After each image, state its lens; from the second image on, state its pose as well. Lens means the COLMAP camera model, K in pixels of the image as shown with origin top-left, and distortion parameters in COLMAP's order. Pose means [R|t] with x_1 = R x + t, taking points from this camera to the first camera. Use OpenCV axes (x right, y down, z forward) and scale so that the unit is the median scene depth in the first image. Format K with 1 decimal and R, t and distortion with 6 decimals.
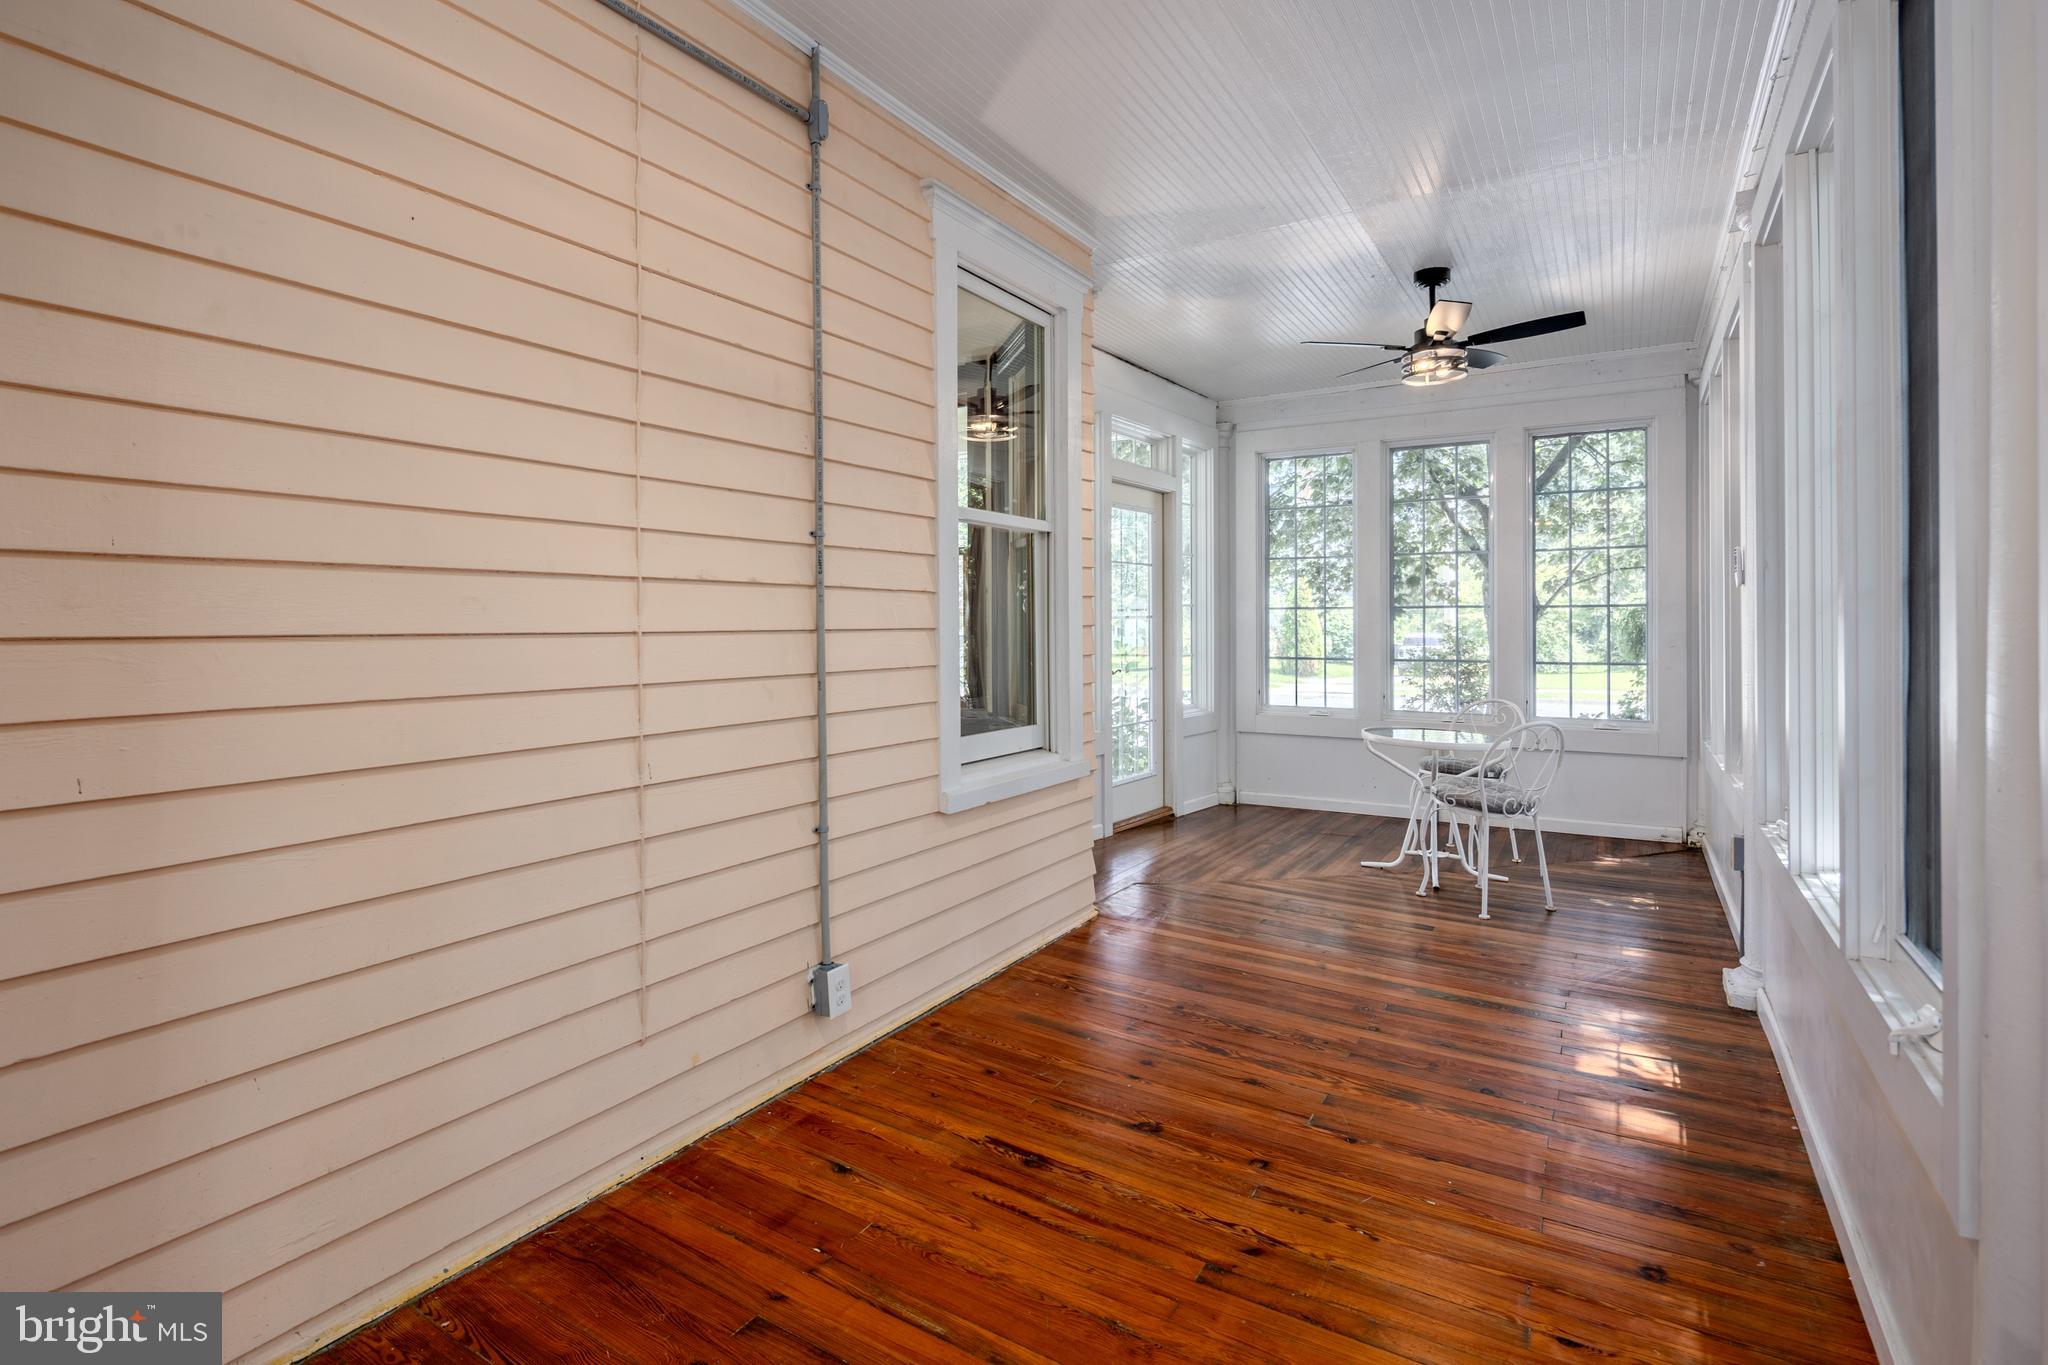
lens RADIAL K [[957.0, 0, 1026.7], [0, 957.0, 622.6], [0, 0, 1]] dist [-0.000197, -0.000133]
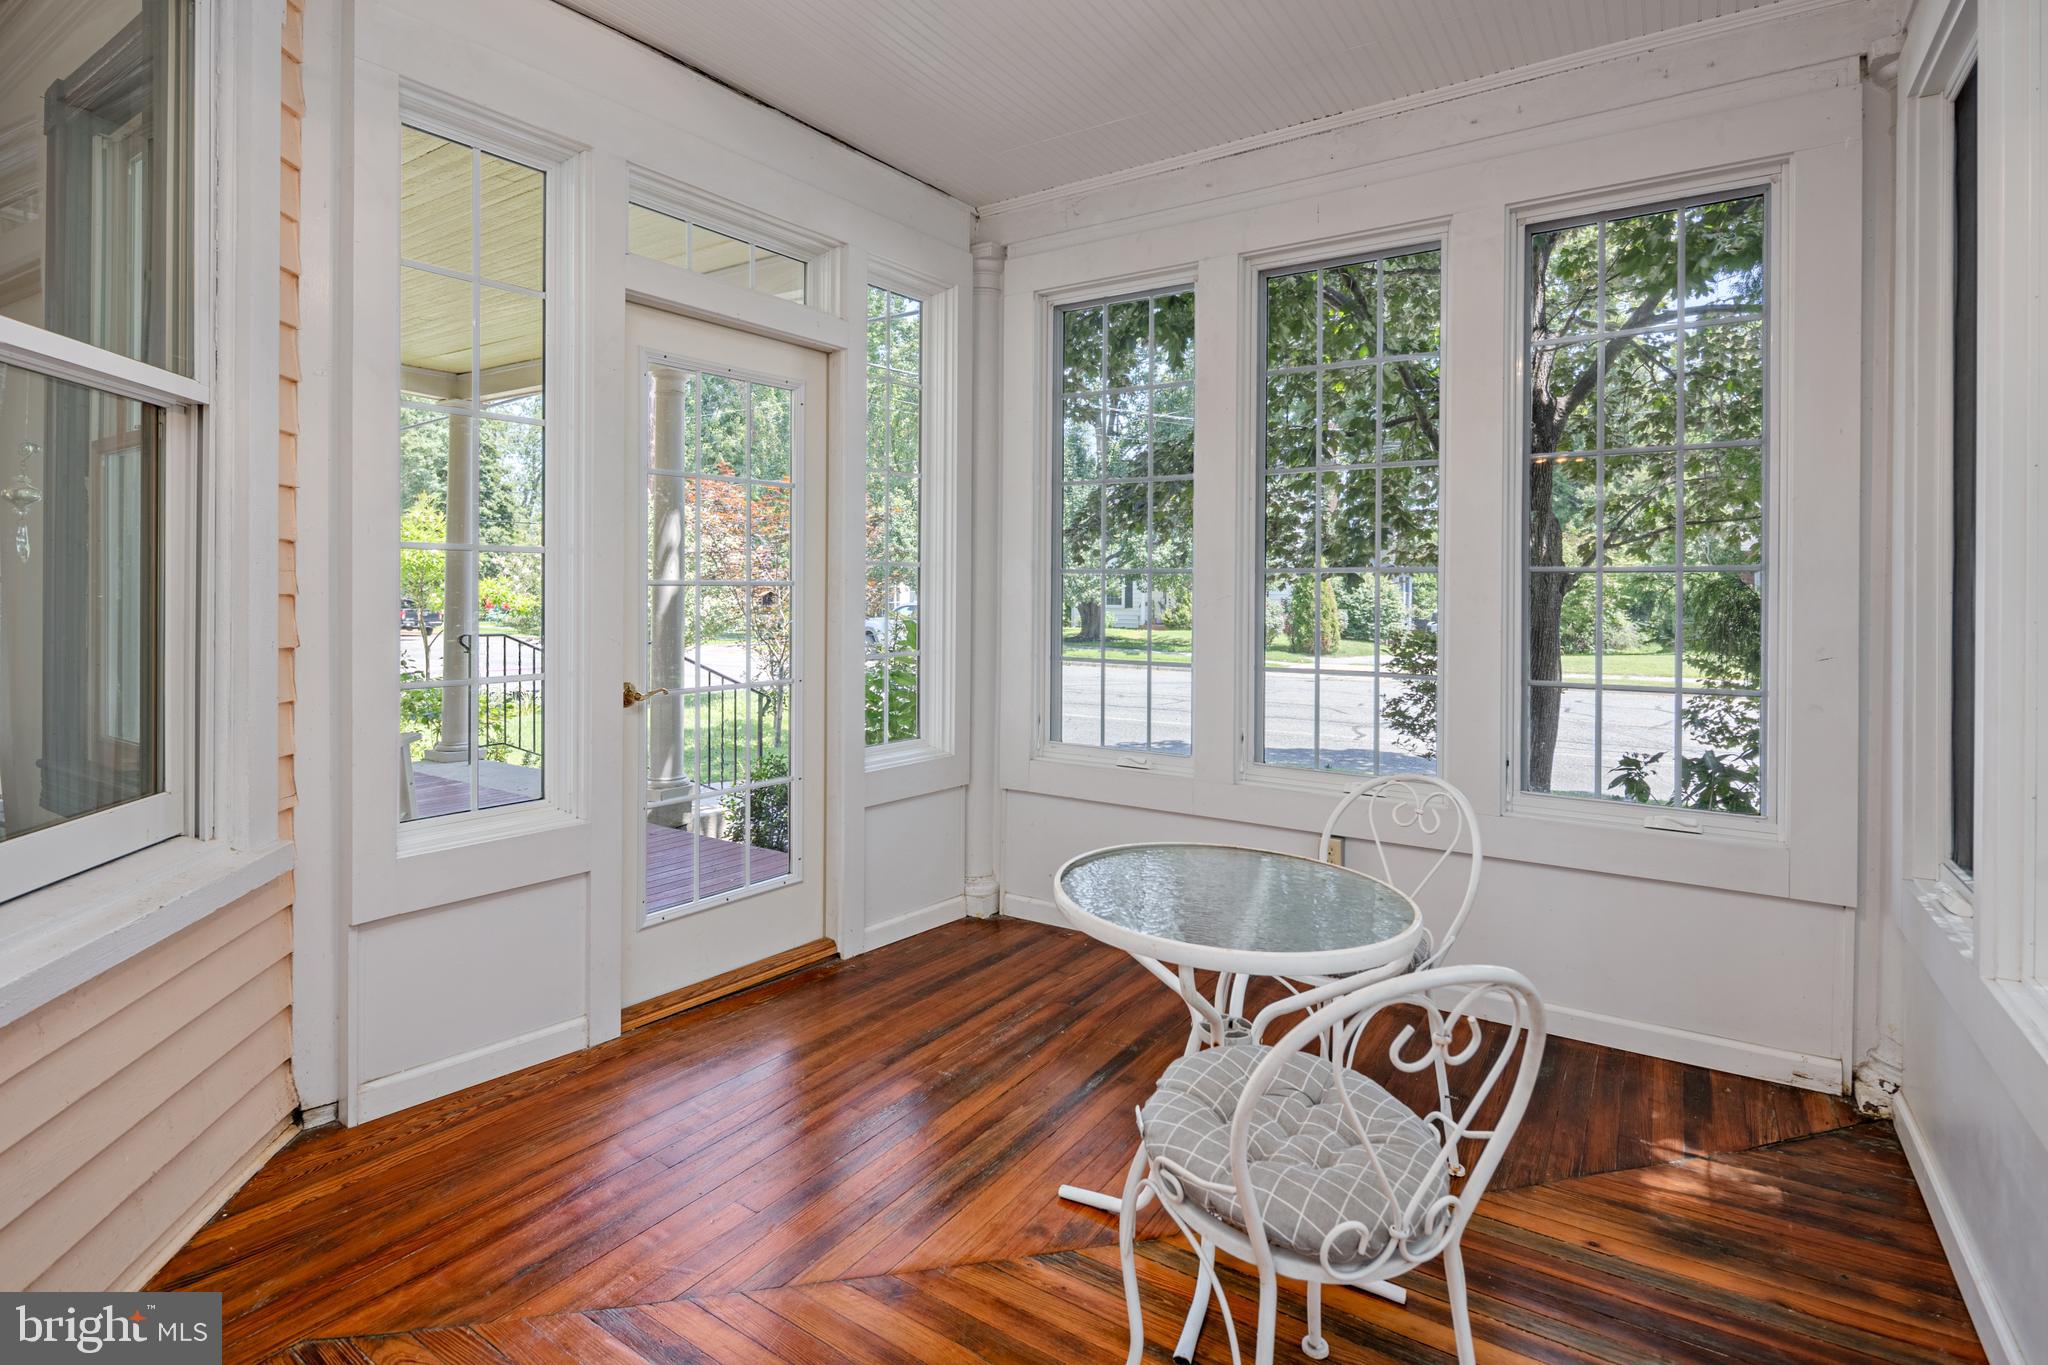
lens RADIAL K [[997.4, 0, 1015.9], [0, 997.4, 586.0], [0, 0, 1]] dist [0.001304, 0.000096]
pose [[0.998619, 0.007865, -0.051946, 0.013326], [-0.007640, 0.999961, 0.004527, -0.000454], [0.051980, -0.004124, 0.998640, 0.021399]]
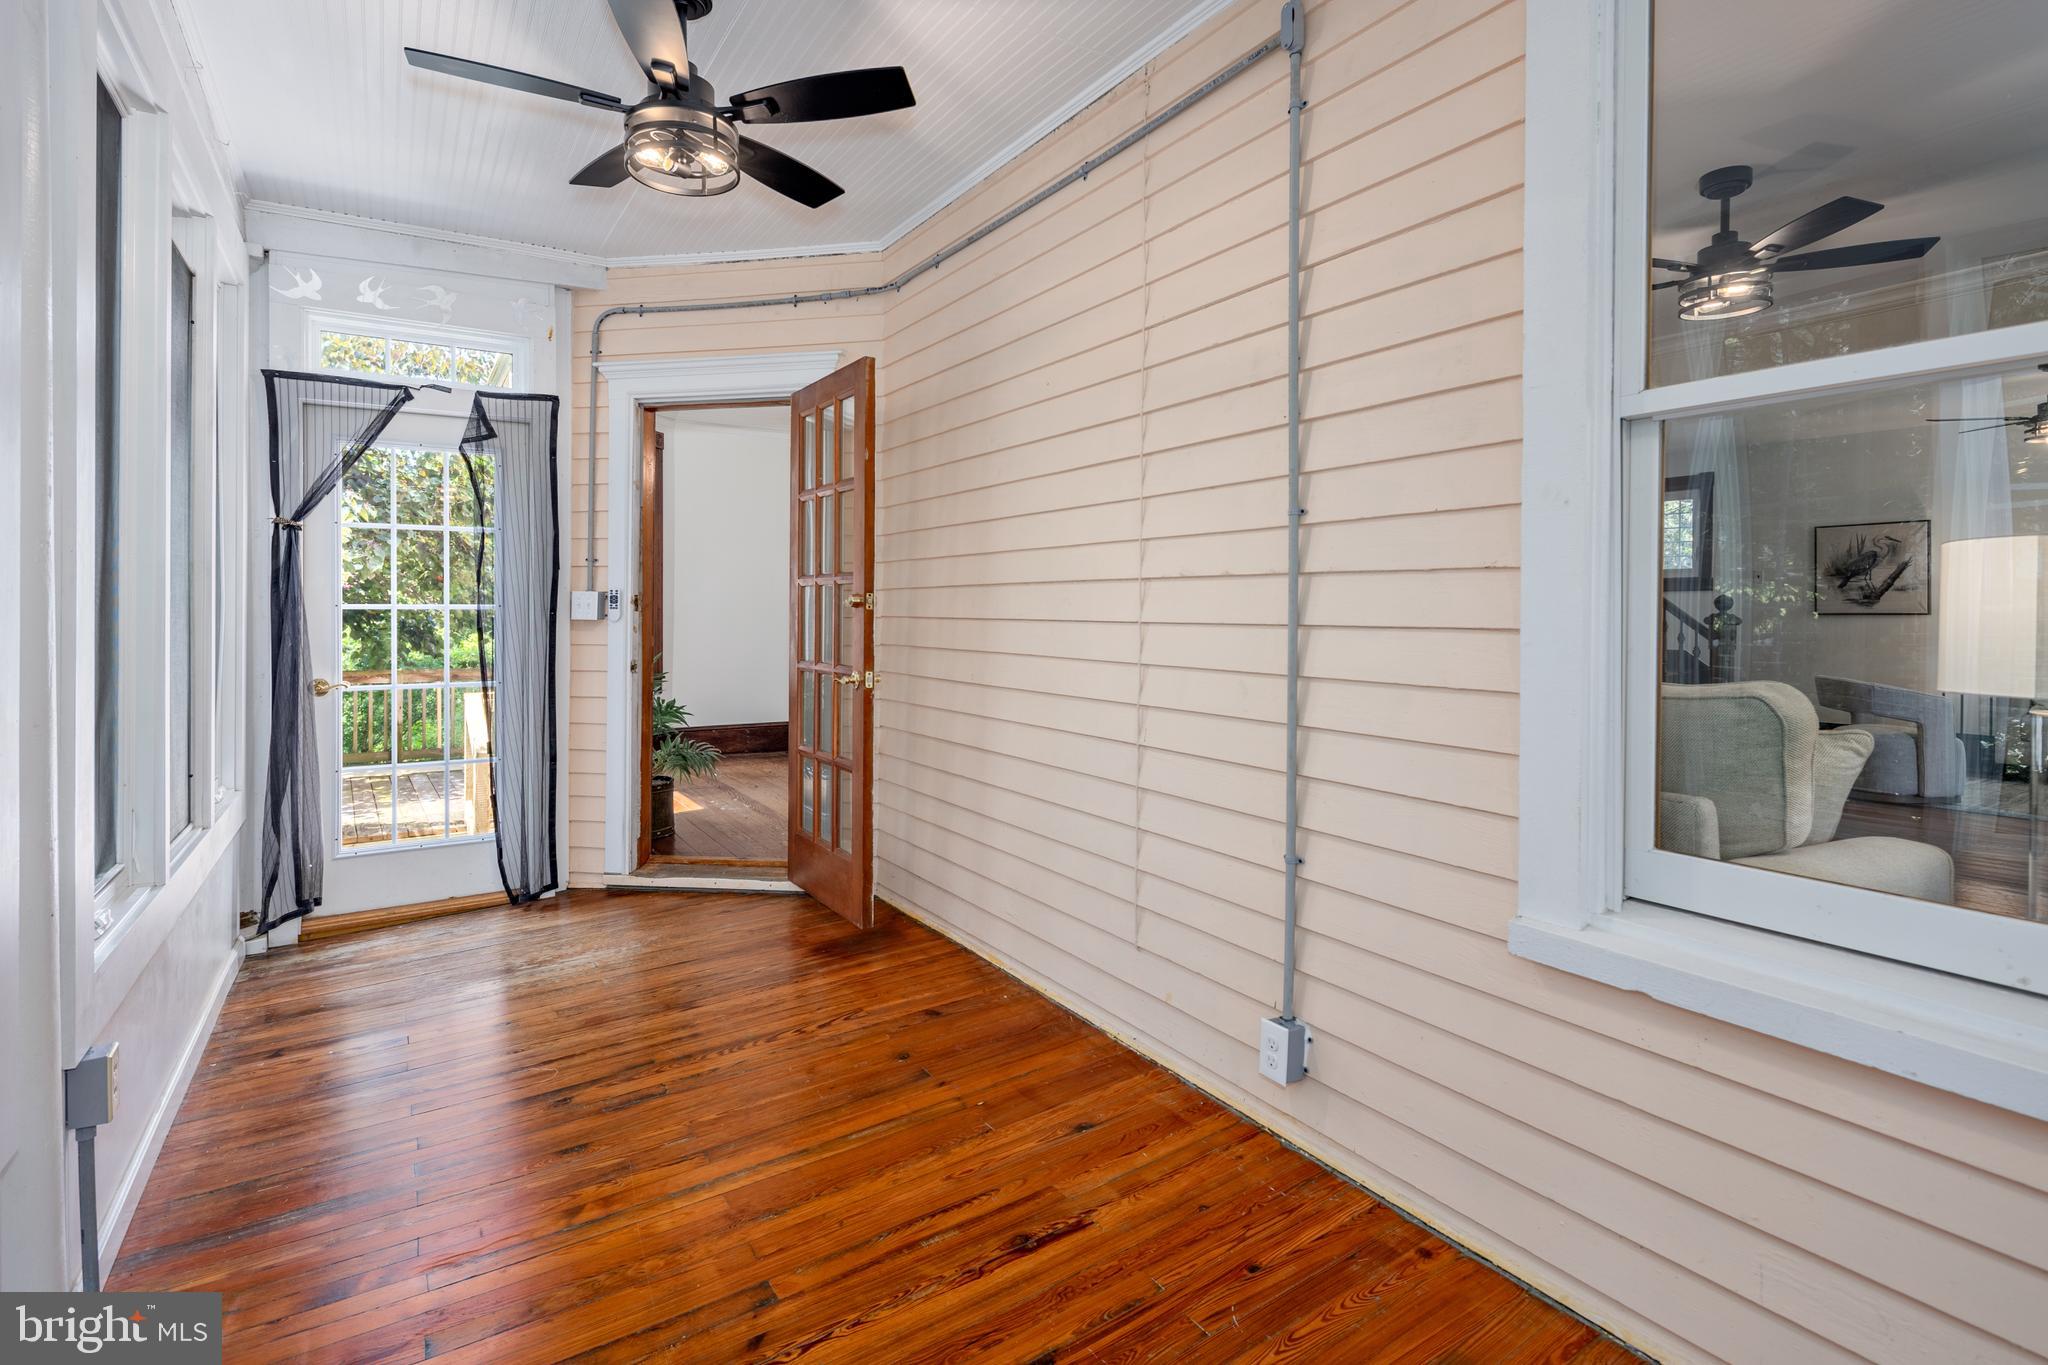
lens RADIAL K [[1006.9, 0, 1028.3], [0, 1006.9, 611.3], [0, 0, 1]] dist [-0.000196, -0.000584]
pose [[-0.441683, 0.002447, -0.897168, 0.870934], [-0.002411, 0.999989, 0.003914, -0.008973], [0.897168, 0.003891, -0.441672, 1.493900]]
